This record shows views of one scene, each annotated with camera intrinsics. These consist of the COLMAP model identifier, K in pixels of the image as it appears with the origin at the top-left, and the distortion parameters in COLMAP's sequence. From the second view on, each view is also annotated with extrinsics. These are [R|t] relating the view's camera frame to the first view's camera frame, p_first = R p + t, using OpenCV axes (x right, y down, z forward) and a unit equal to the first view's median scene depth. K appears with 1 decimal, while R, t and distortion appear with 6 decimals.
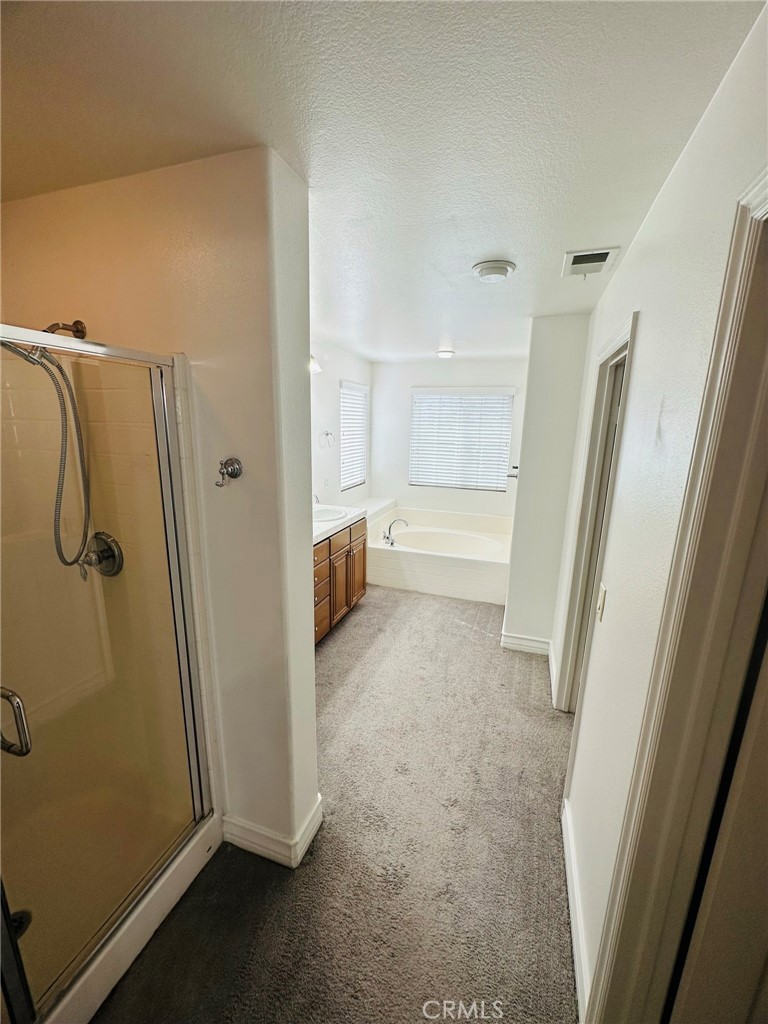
lens RADIAL K [[406.2, 0, 384.3], [0, 406.2, 514.1], [0, 0, 1]] dist [0.000031, -0.000187]
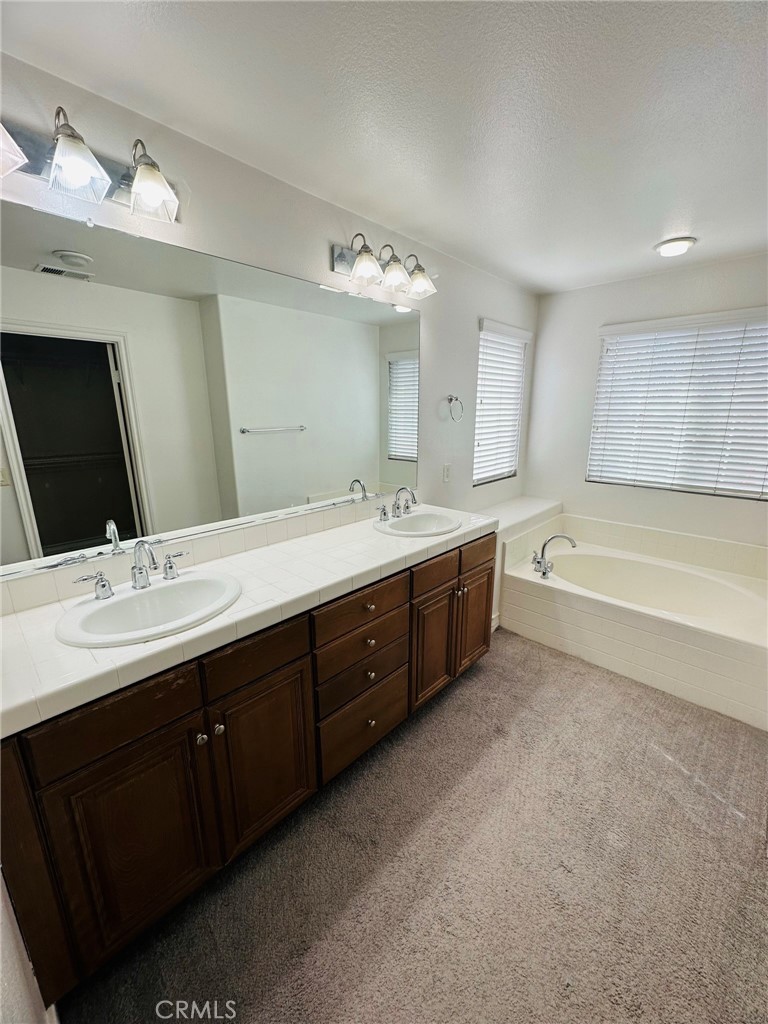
lens RADIAL K [[406.2, 0, 386.4], [0, 406.2, 511.7], [0, 0, 1]] dist [0.000031, -0.000187]
pose [[0.912004, 0.078350, -0.402628, 0.045726], [-0.069538, 0.996912, 0.036484, -0.031811], [0.404243, -0.005275, 0.914636, 0.353508]]
